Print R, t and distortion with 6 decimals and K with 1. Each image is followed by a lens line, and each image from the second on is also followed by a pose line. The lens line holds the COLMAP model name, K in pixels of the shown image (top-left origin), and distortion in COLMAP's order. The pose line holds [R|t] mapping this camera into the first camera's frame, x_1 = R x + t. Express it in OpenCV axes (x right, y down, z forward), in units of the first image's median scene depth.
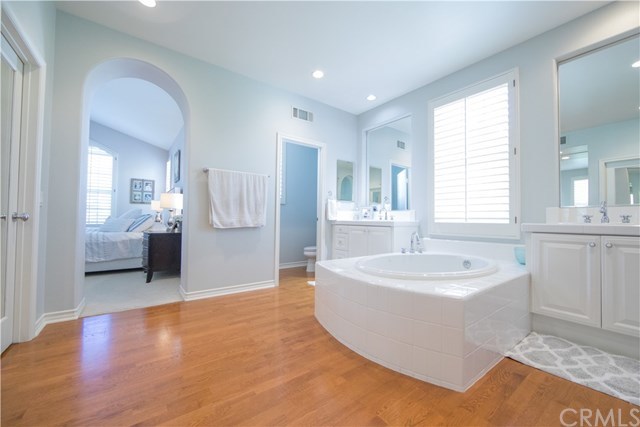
lens RADIAL K [[248.3, 0, 318.8], [0, 248.3, 215.0], [0, 0, 1]] dist [0.000296, 0.000070]
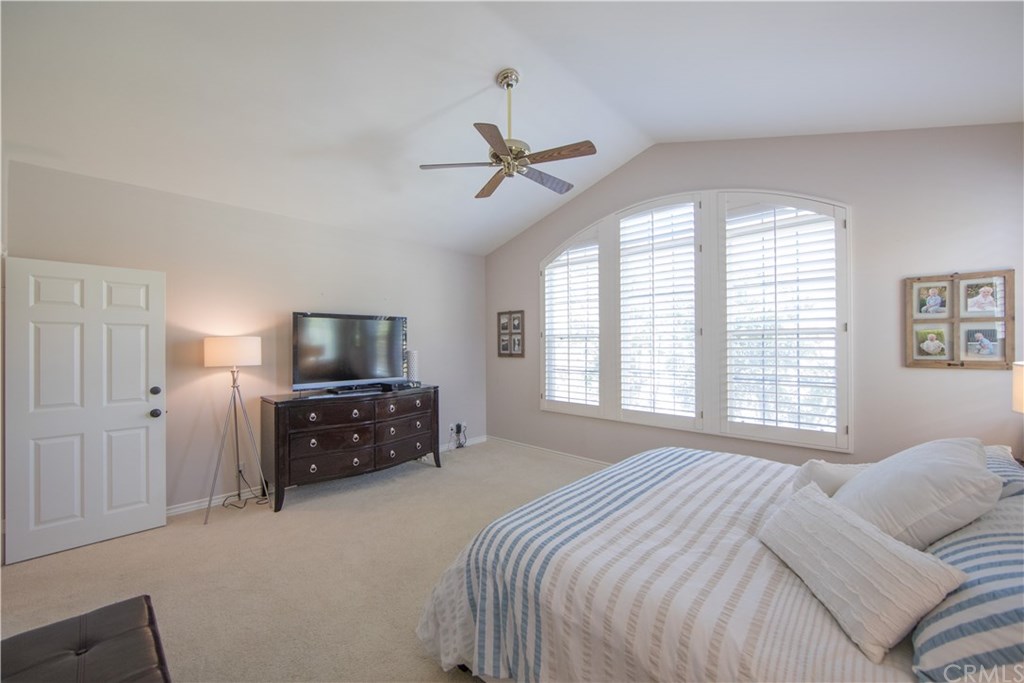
lens RADIAL K [[397.4, 0, 509.6], [0, 397.4, 340.2], [0, 0, 1]] dist [0.000296, 0.000070]
pose [[0.163669, -0.014538, -0.986408, -0.379529], [0.041422, 0.999111, -0.007852, -0.091170], [0.985645, -0.039574, 0.164125, 0.477045]]
